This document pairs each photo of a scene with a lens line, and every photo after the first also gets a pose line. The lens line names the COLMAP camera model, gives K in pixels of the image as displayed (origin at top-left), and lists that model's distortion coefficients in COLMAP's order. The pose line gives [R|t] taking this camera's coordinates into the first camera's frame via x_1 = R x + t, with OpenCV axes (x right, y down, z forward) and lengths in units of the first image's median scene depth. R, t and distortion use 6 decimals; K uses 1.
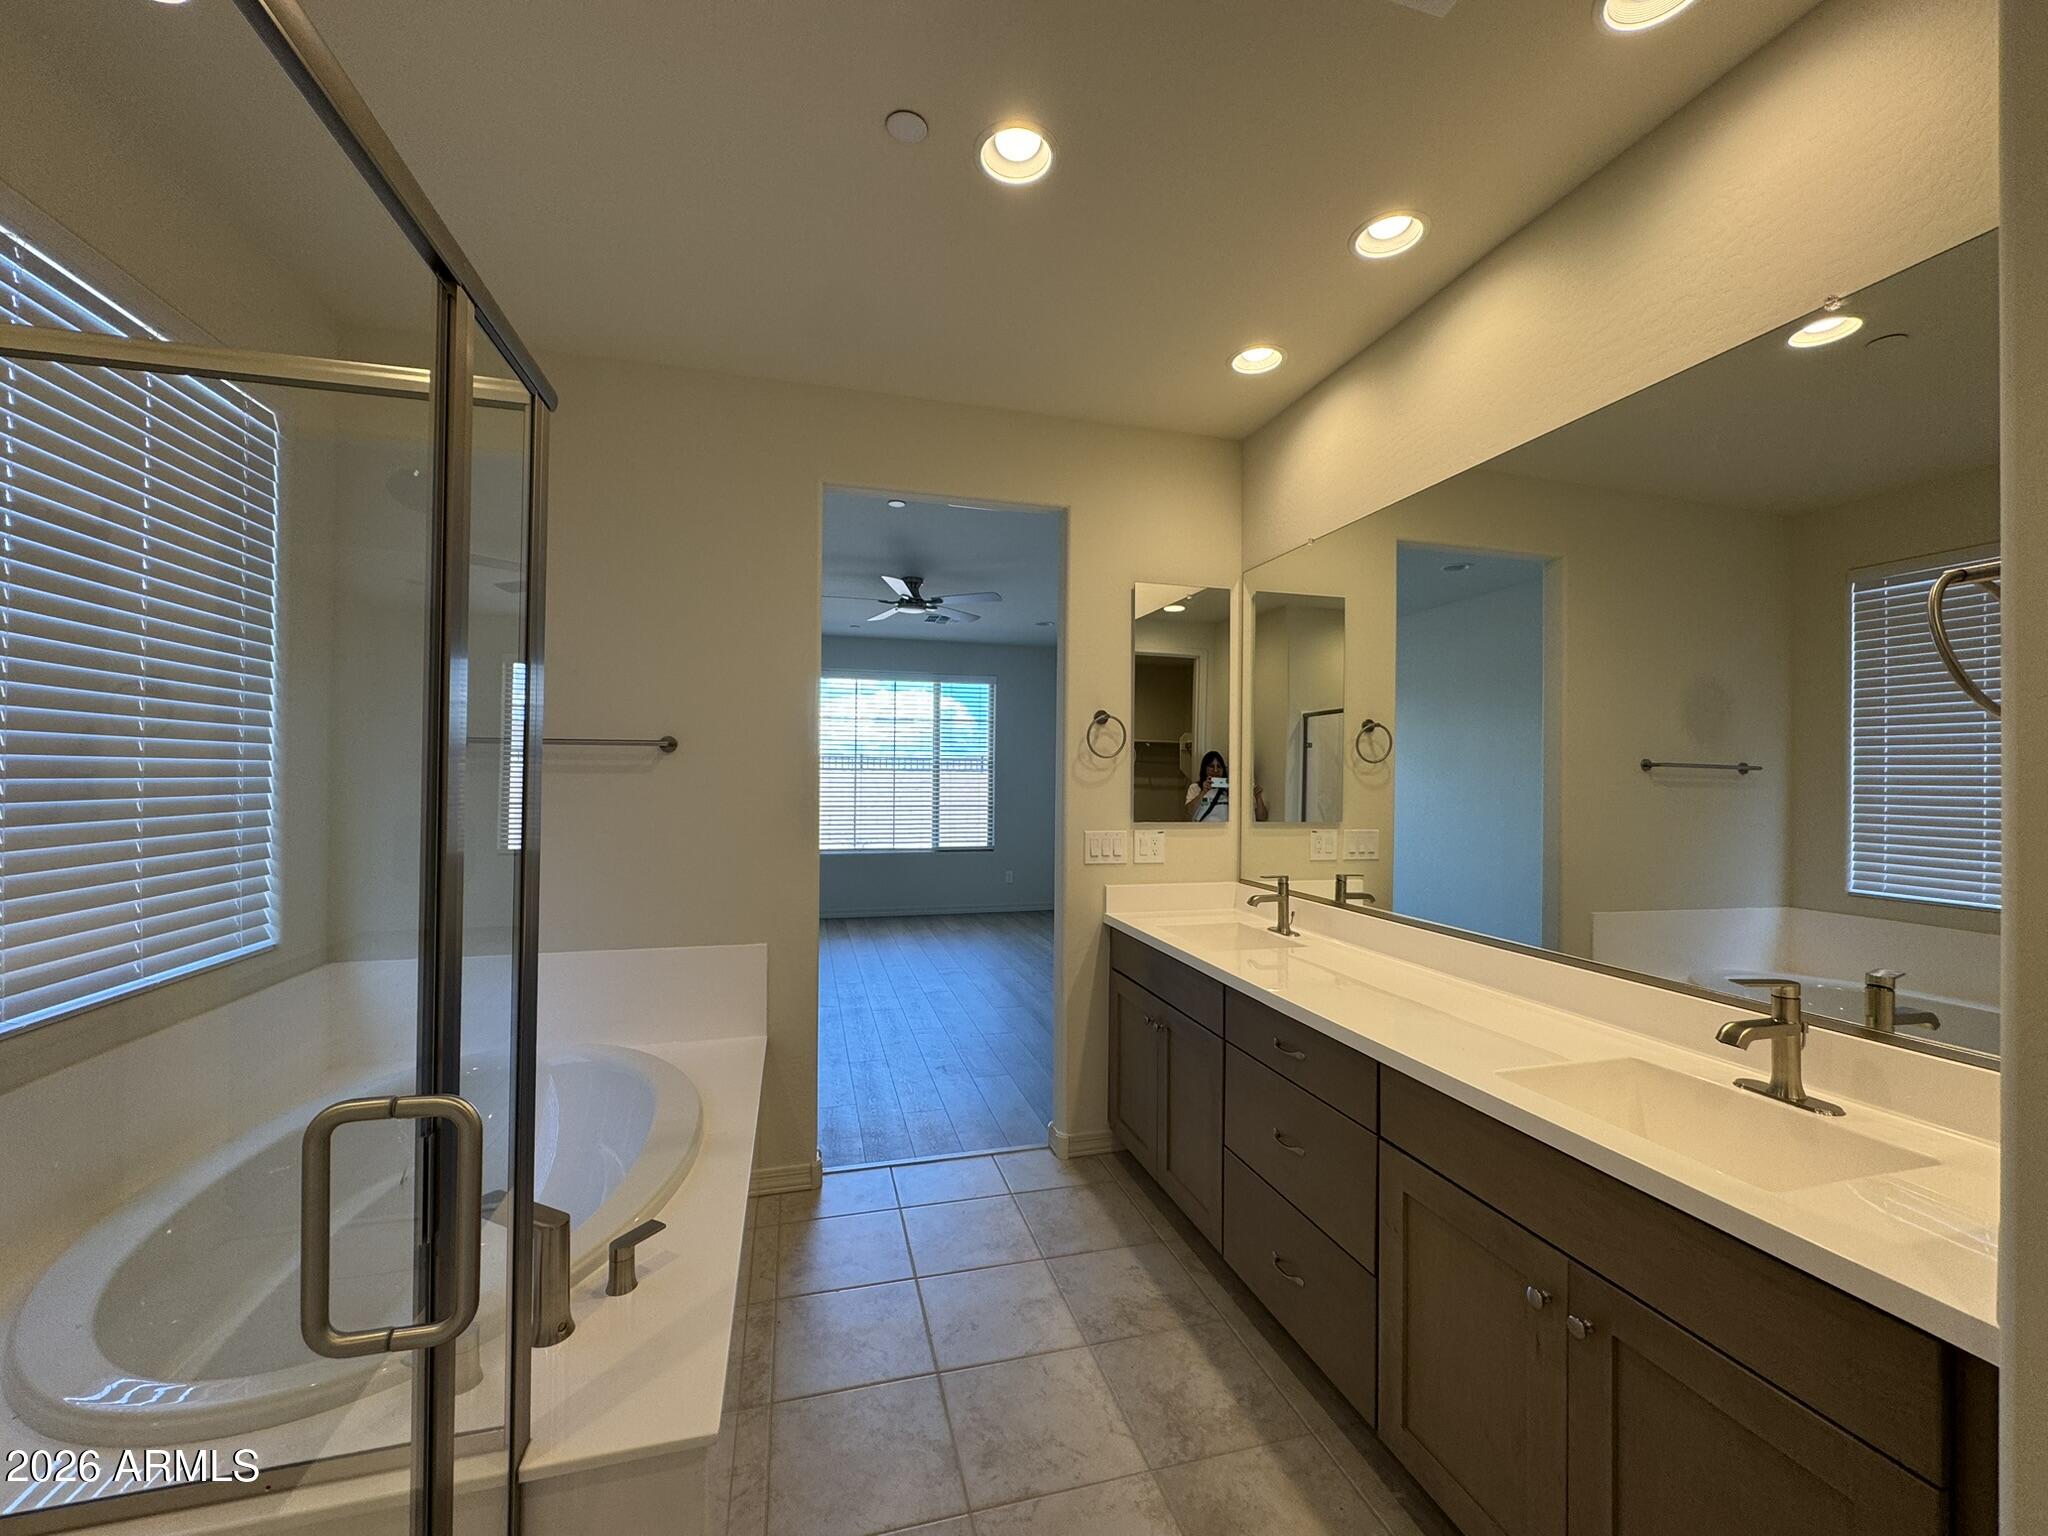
lens RADIAL K [[820.3, 0, 1017.1], [0, 820.3, 772.1], [0, 0, 1]] dist [0.000611, -0.000288]
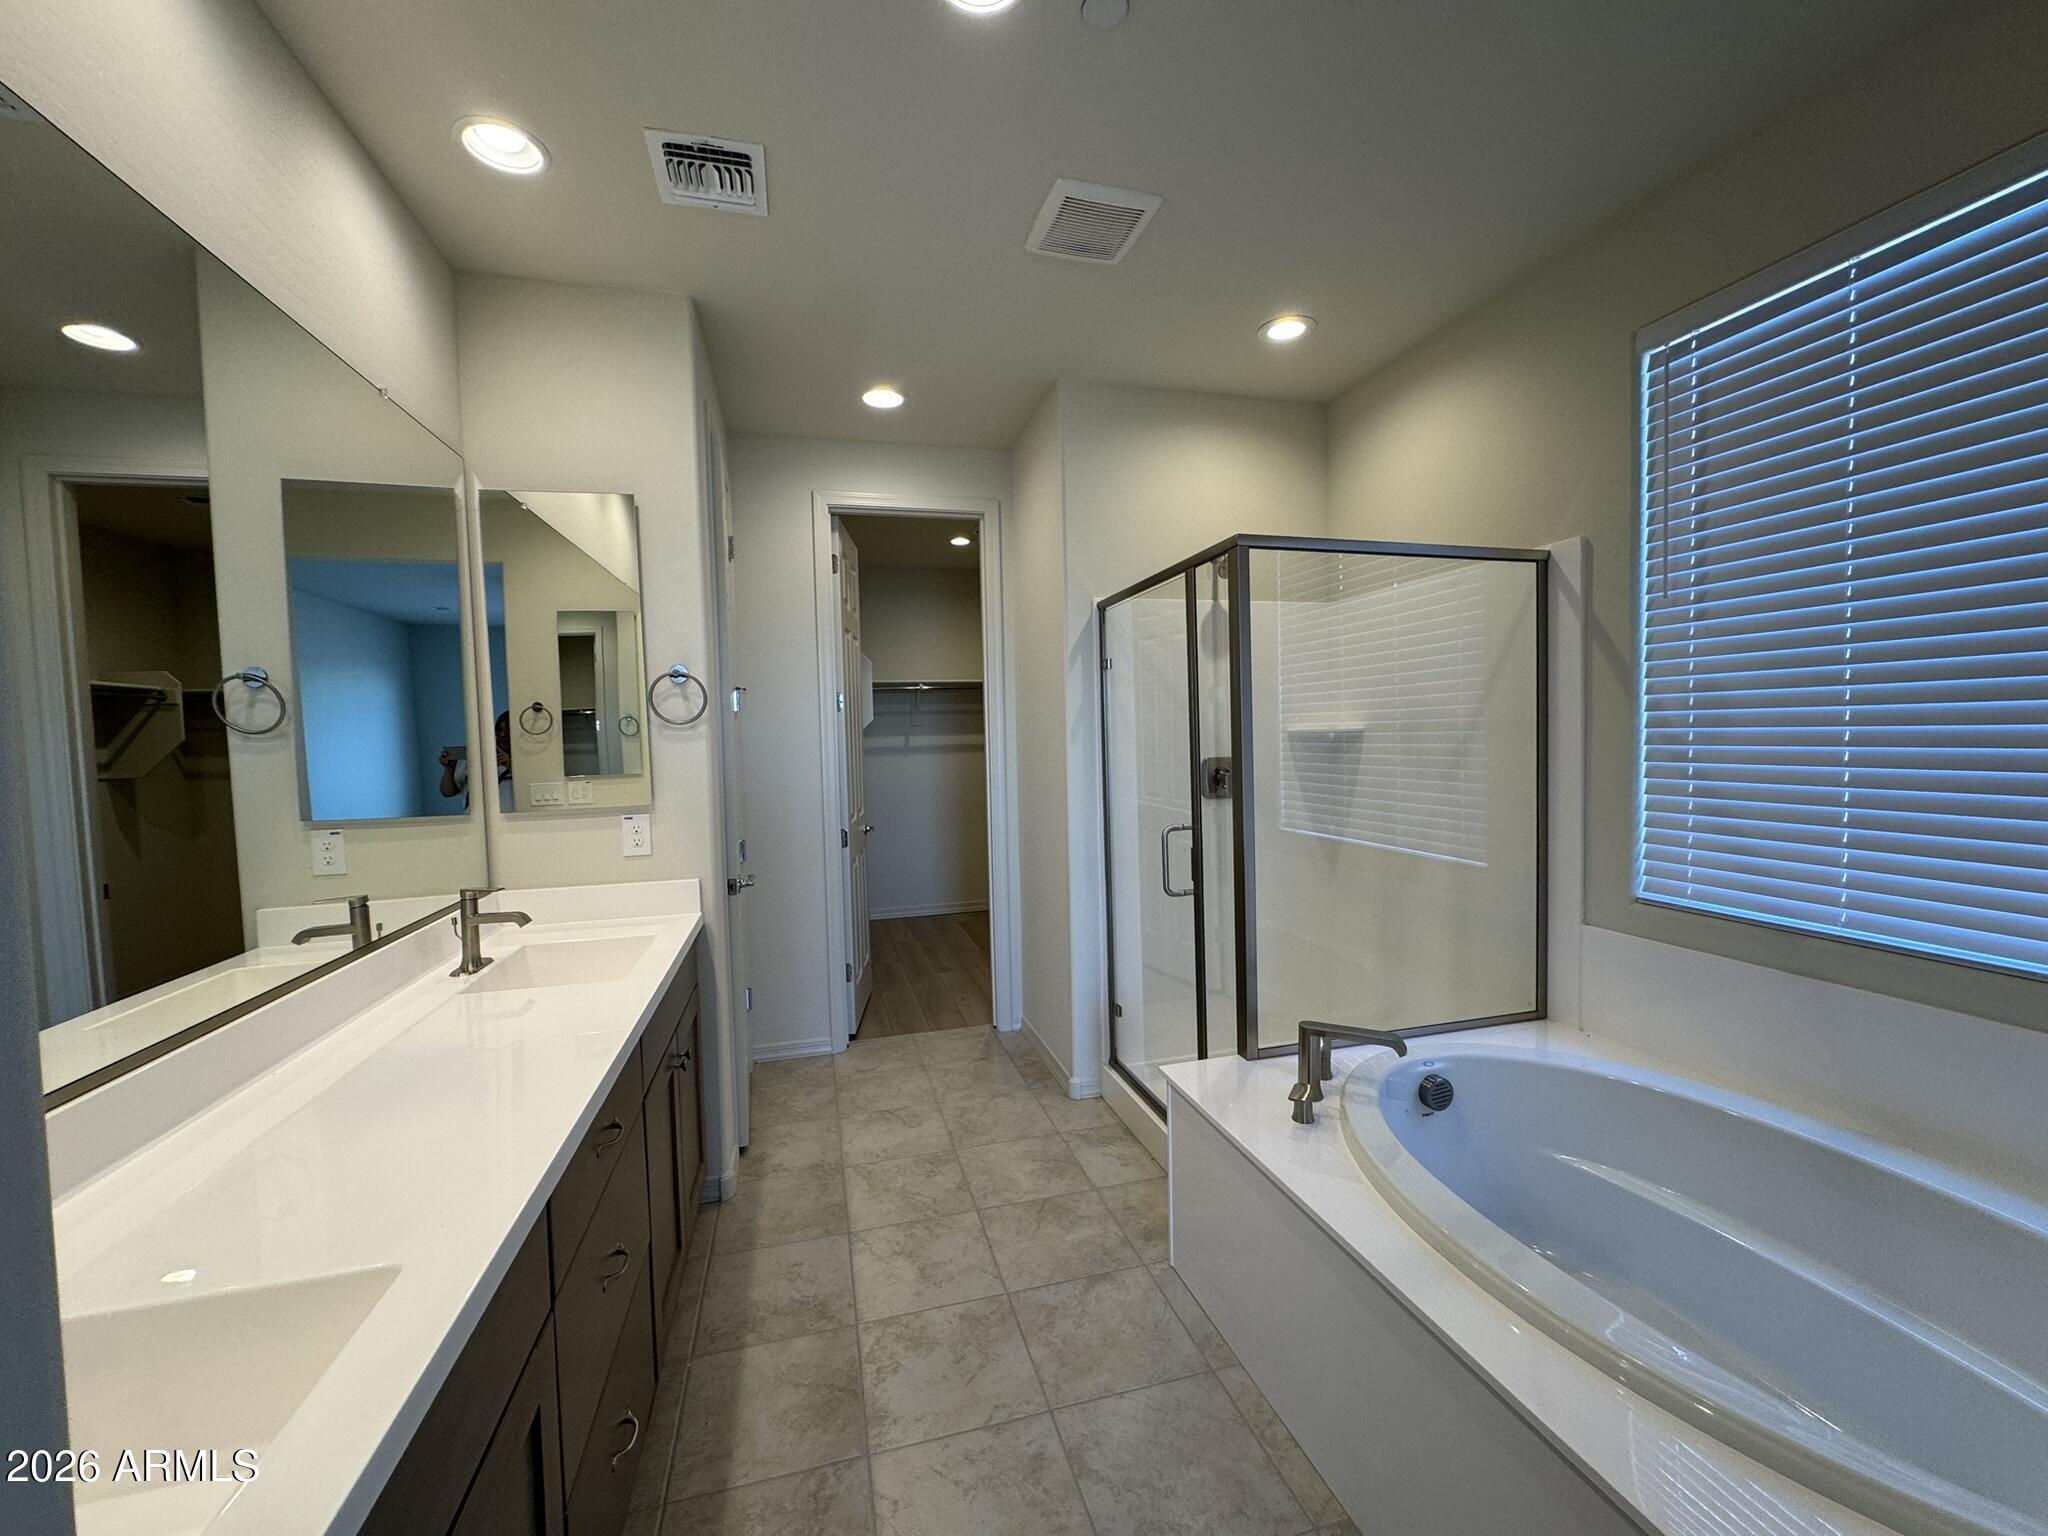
lens RADIAL K [[820.3, 0, 1026.3], [0, 820.3, 771.1], [0, 0, 1]] dist [0.000611, -0.000288]
pose [[-0.999840, 0.015783, -0.008375, -0.026844], [0.015446, 0.999123, 0.038921, 0.005575], [0.008982, 0.038786, -0.999207, 1.870818]]
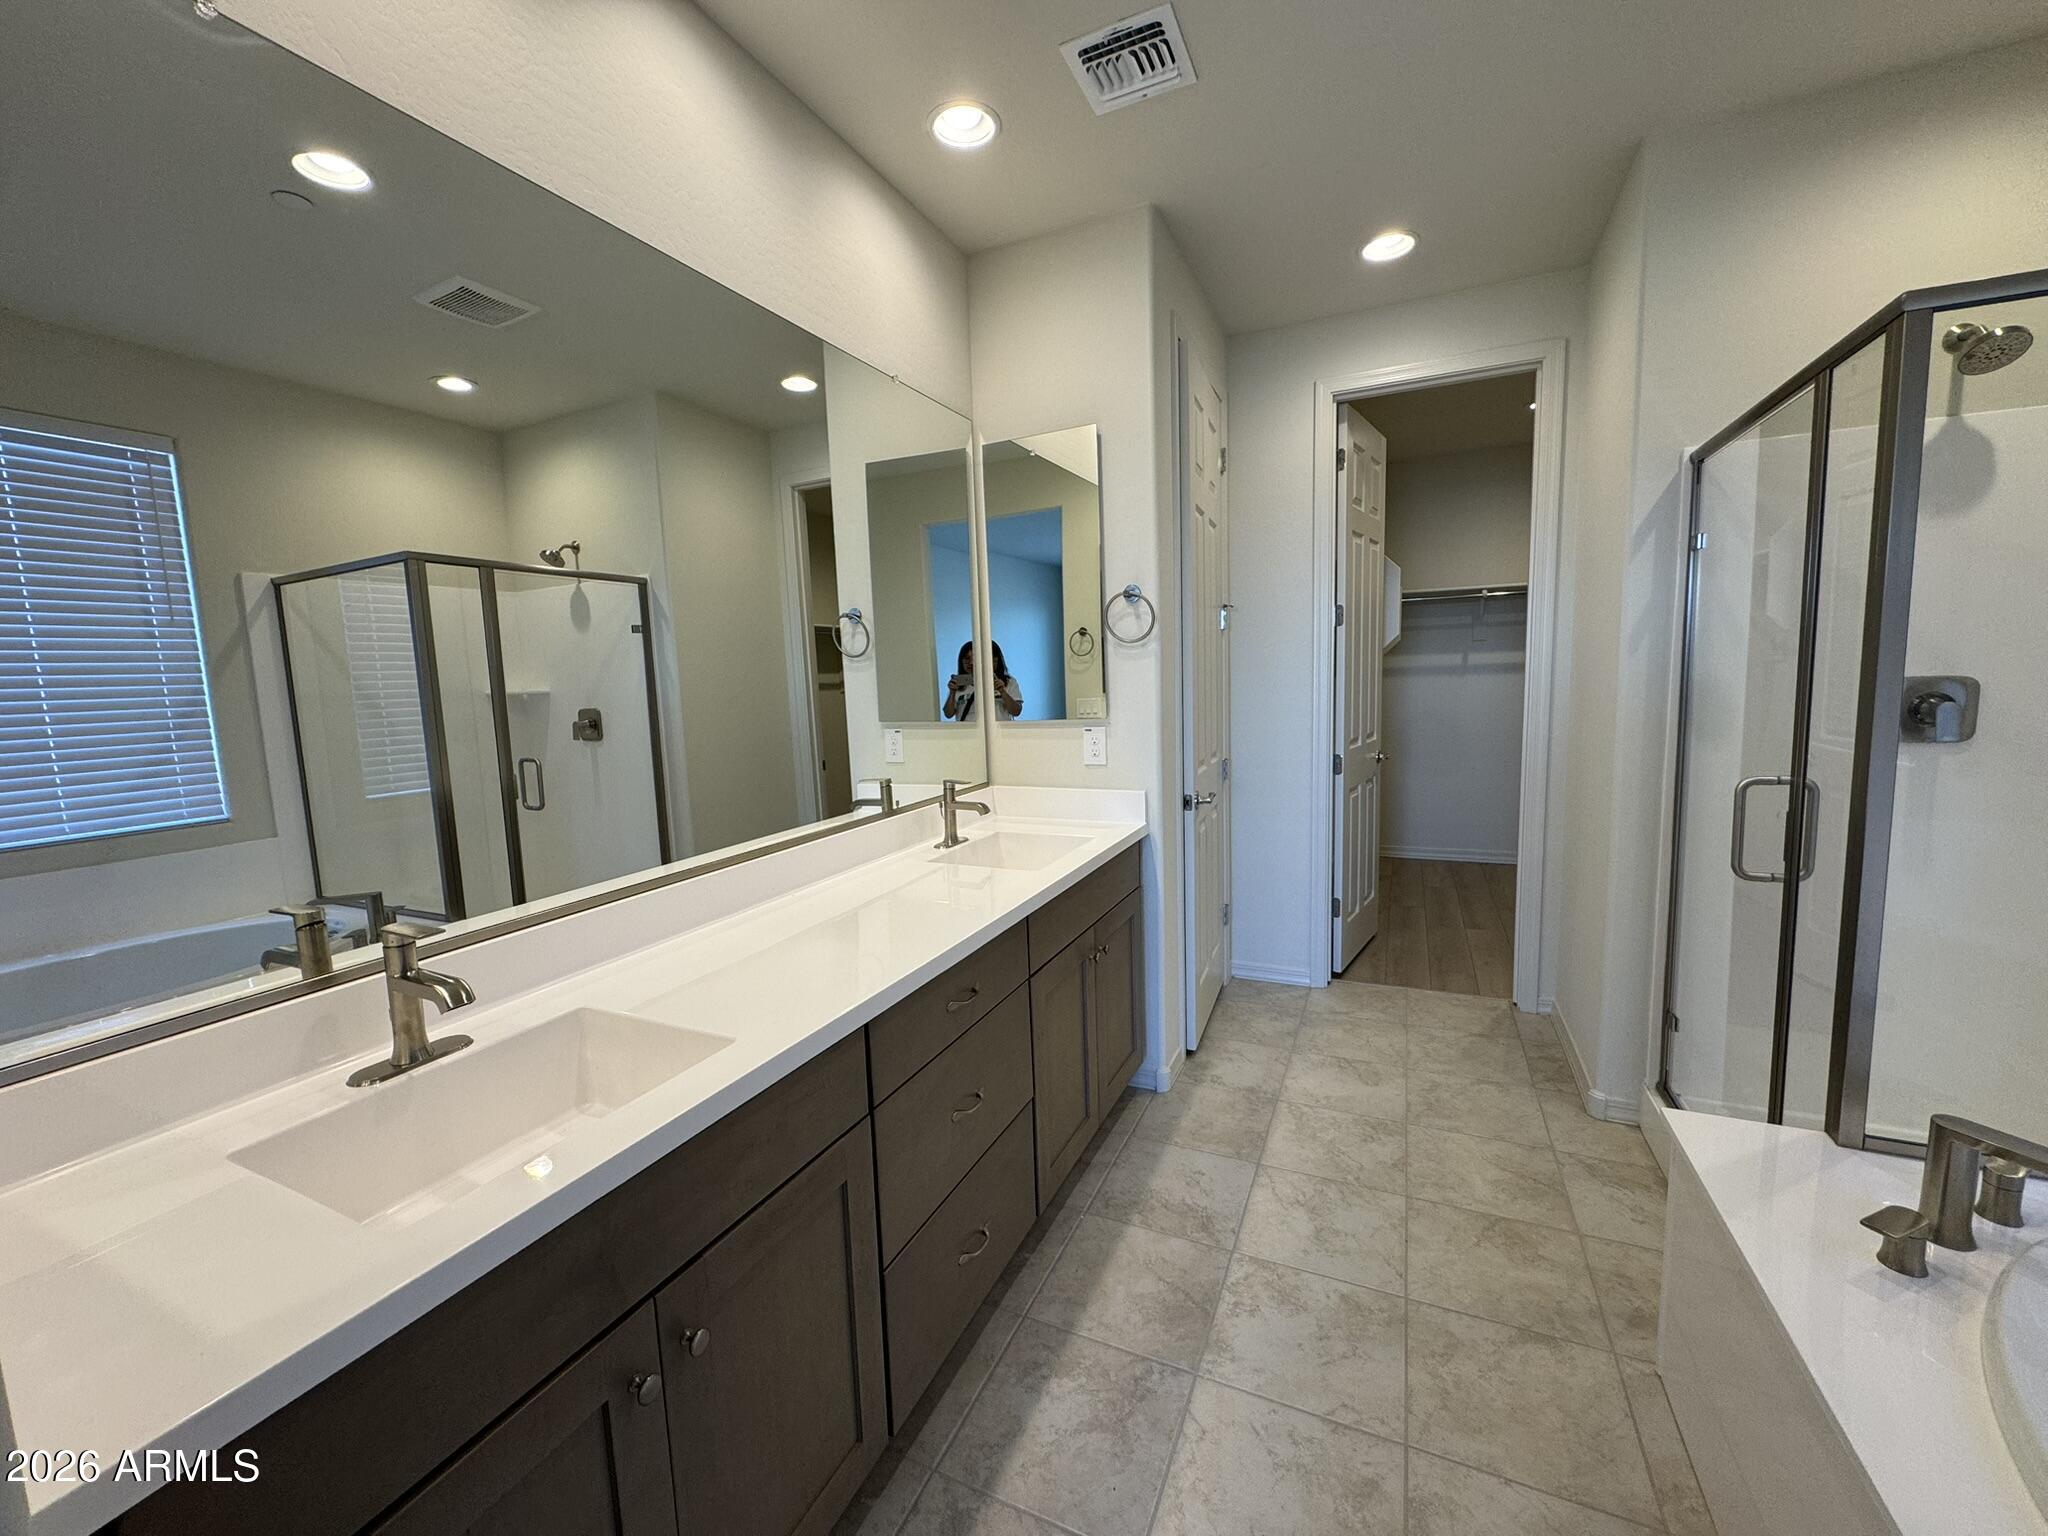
lens RADIAL K [[820.3, 0, 1019.3], [0, 820.3, 771.7], [0, 0, 1]] dist [0.000611, -0.000288]
pose [[-0.768504, -0.059429, 0.637079, -0.242661], [0.022343, 0.992578, 0.119543, 0.020271], [-0.639455, 0.106103, -0.761472, 1.732441]]
